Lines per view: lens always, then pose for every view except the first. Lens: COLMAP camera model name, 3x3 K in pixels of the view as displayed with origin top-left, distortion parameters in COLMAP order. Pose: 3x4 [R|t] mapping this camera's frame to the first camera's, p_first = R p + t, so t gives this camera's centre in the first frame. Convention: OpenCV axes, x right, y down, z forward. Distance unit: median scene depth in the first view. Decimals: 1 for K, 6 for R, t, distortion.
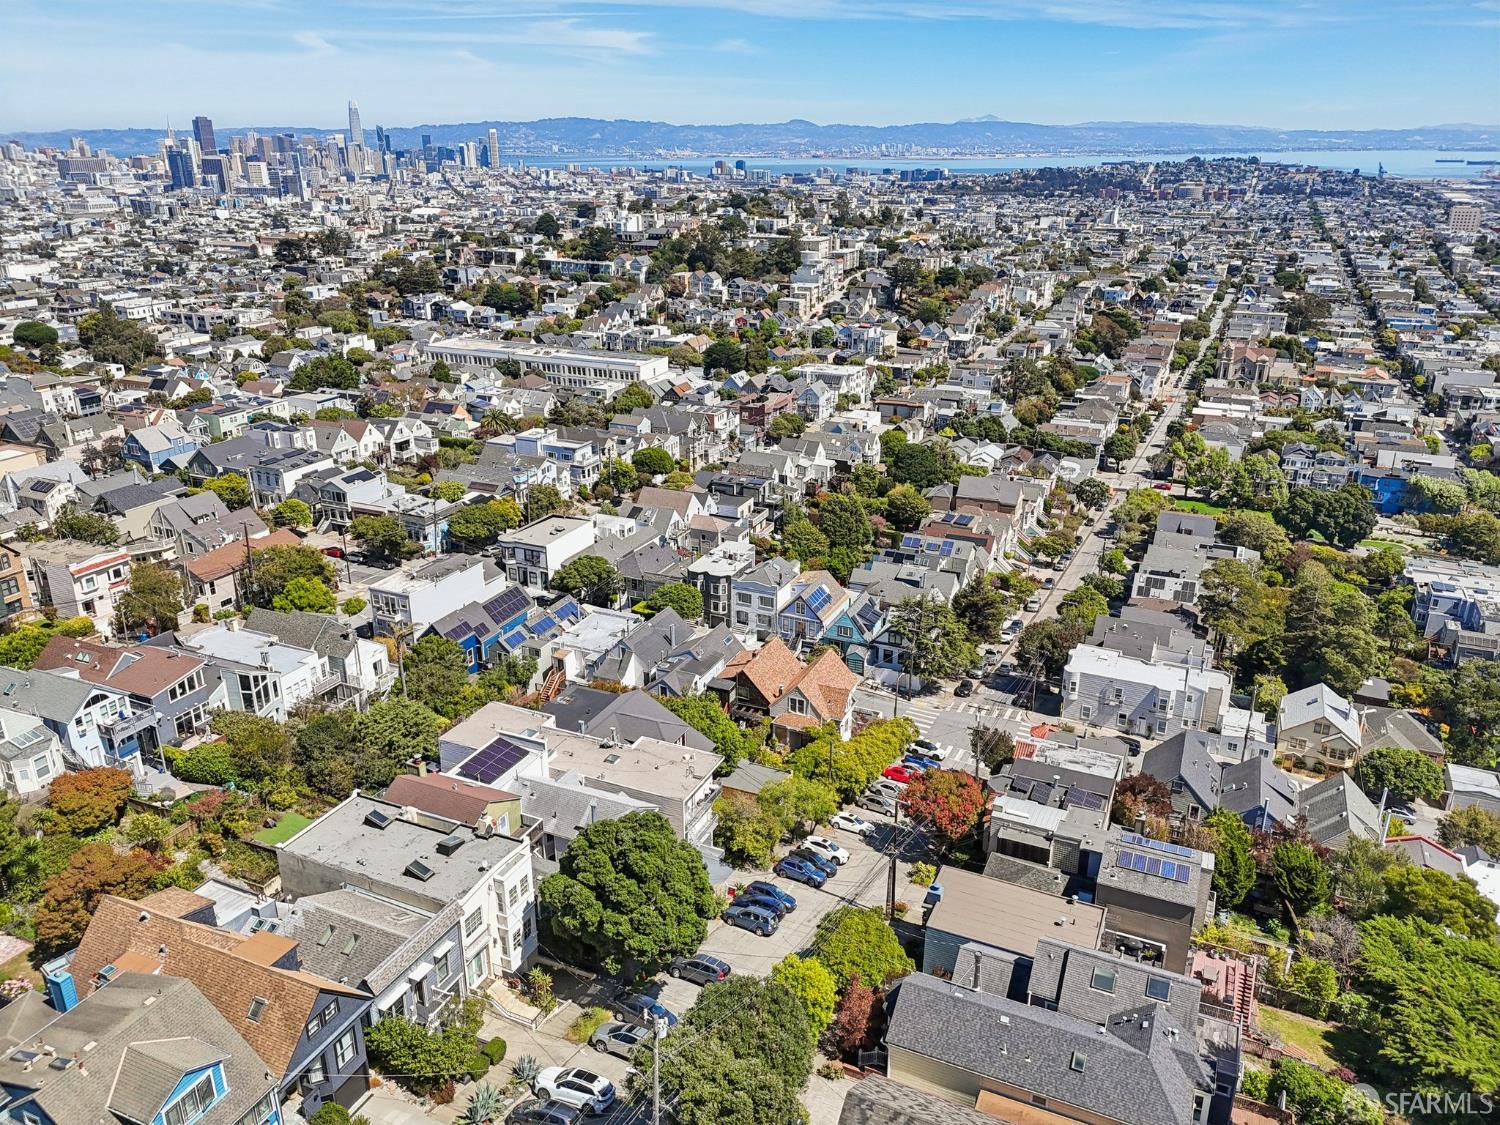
lens RADIAL K [[1082.5, 0, 750.0], [0, 1082.5, 562.5], [0, 0, 1]] dist [0.127914, -0.155772]
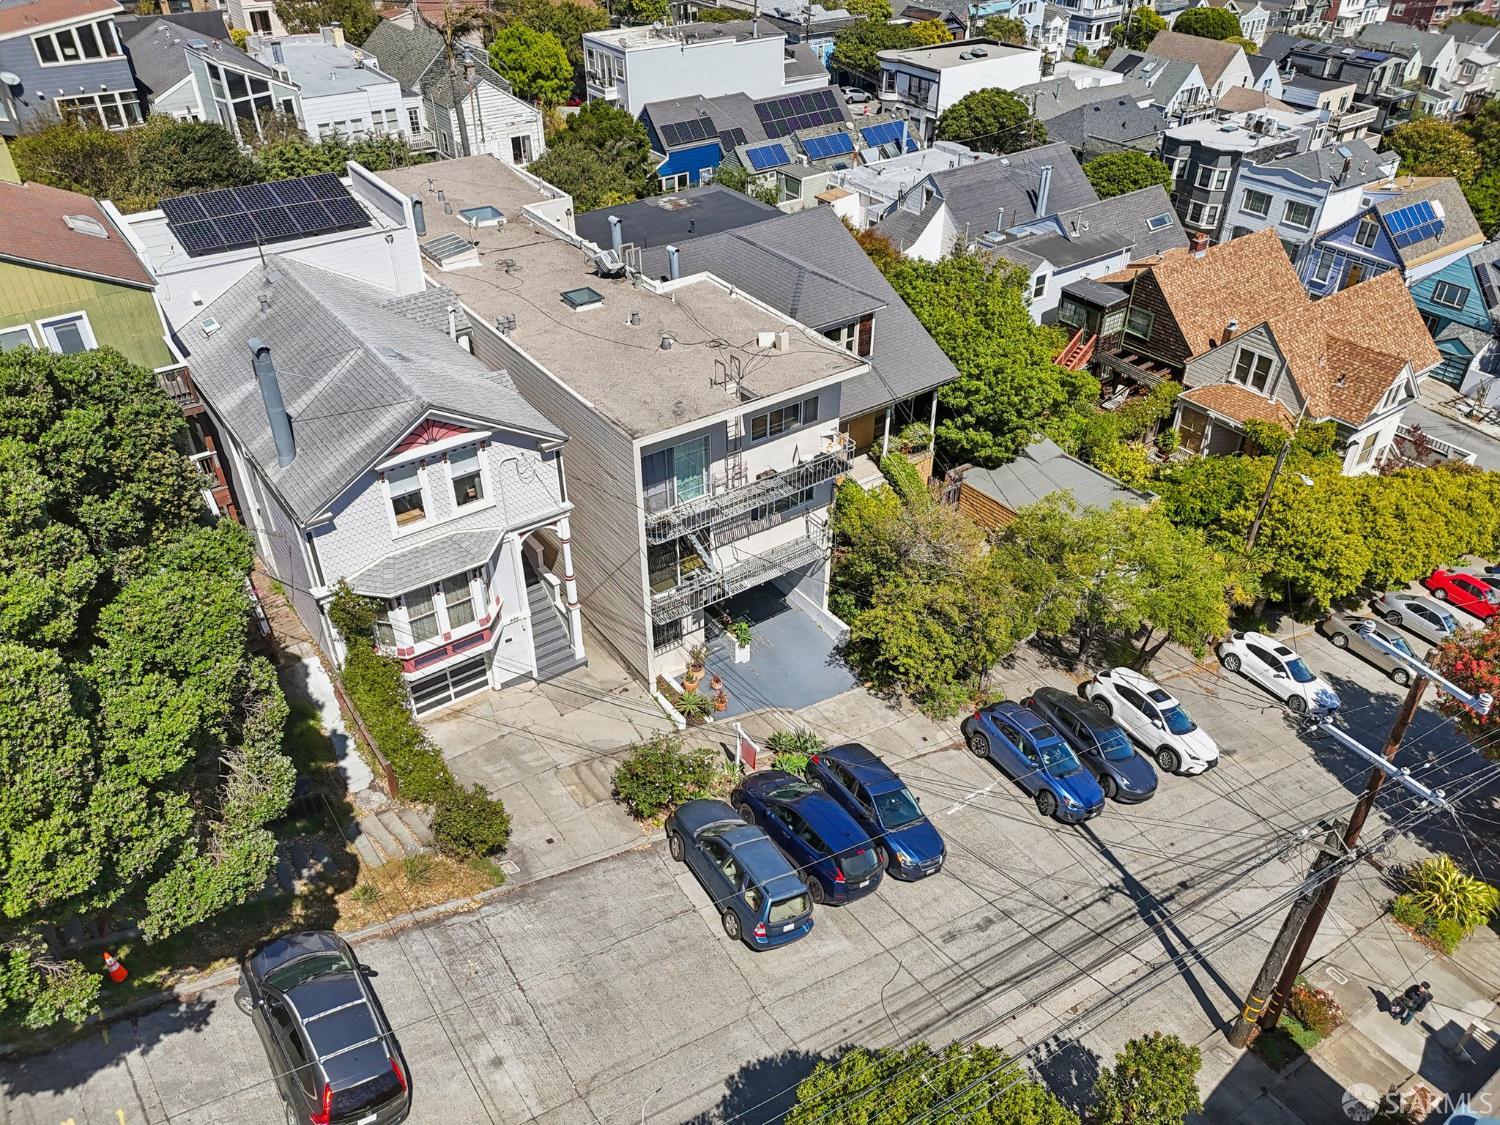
lens RADIAL K [[1096.3, 0, 750.0], [0, 1096.3, 562.5], [0, 0, 1]] dist [0.060487, -0.057708]
pose [[0.865263, 0.292548, -0.407105, 0.024825], [-0.176545, 0.937867, 0.298726, 0.037635], [0.469202, -0.186604, 0.863150, 0.182524]]
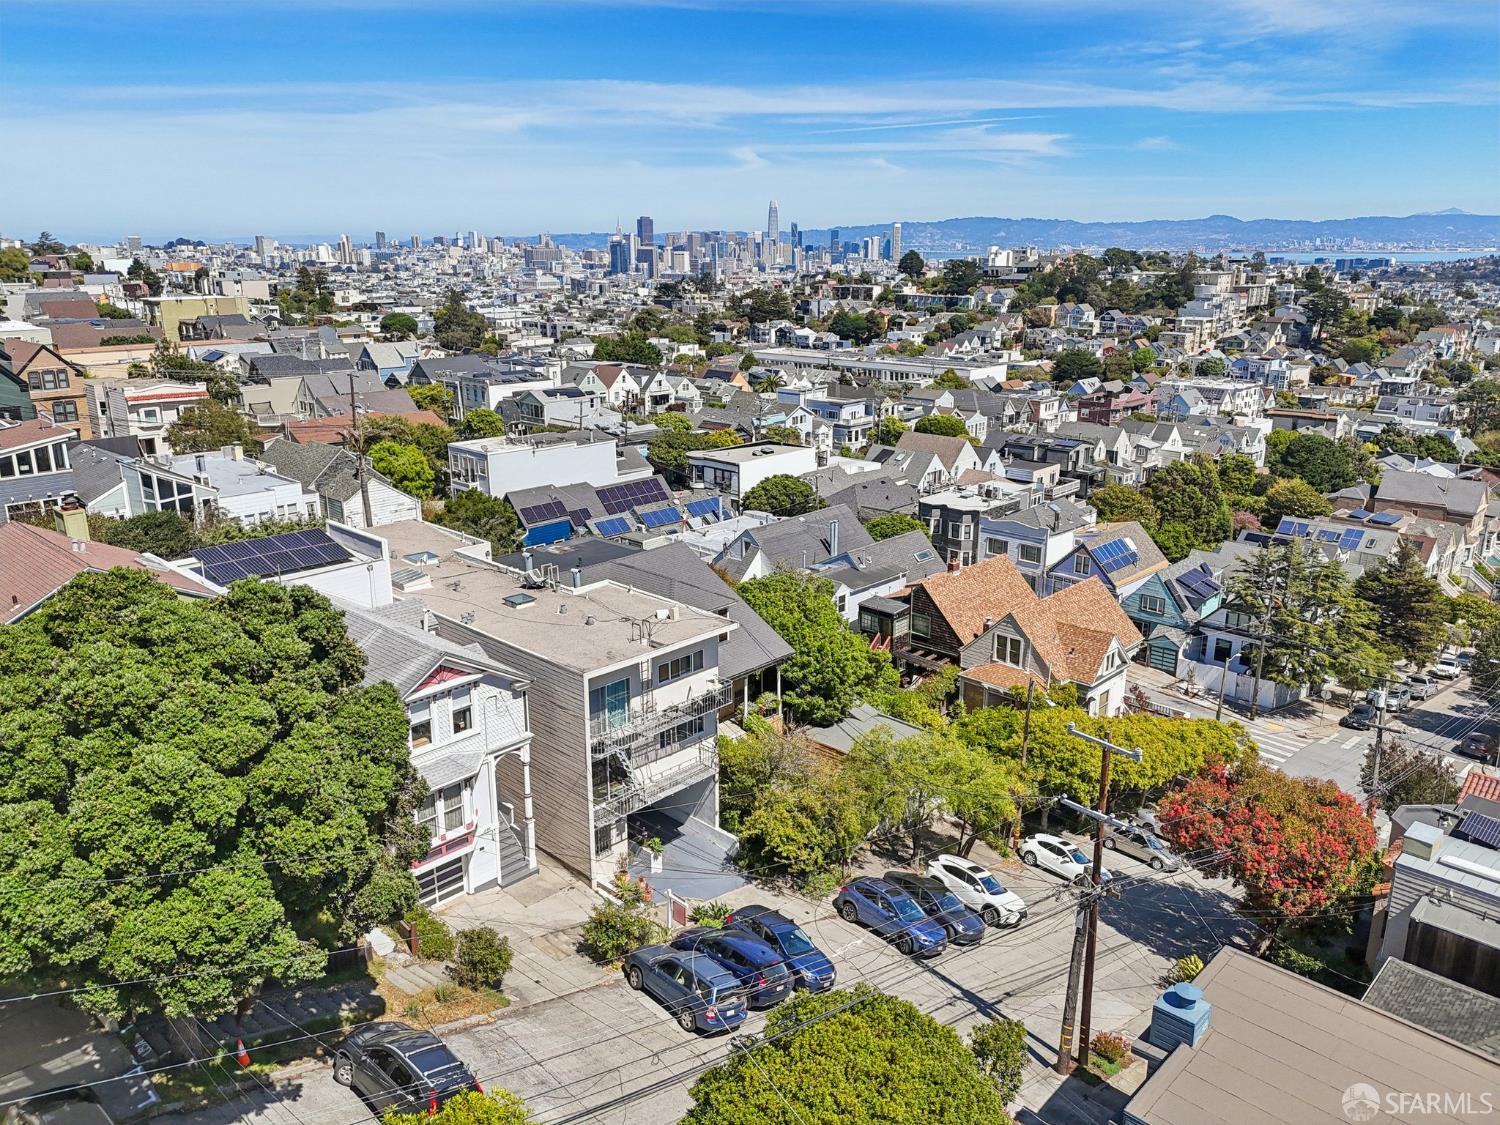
lens RADIAL K [[1096.3, 0, 750.0], [0, 1096.3, 562.5], [0, 0, 1]] dist [0.060487, -0.057708]
pose [[0.941986, 0.088762, -0.323704, 0.033588], [-0.113835, 0.991727, -0.059326, 0.047289], [0.315761, 0.092733, 0.944296, 0.148890]]
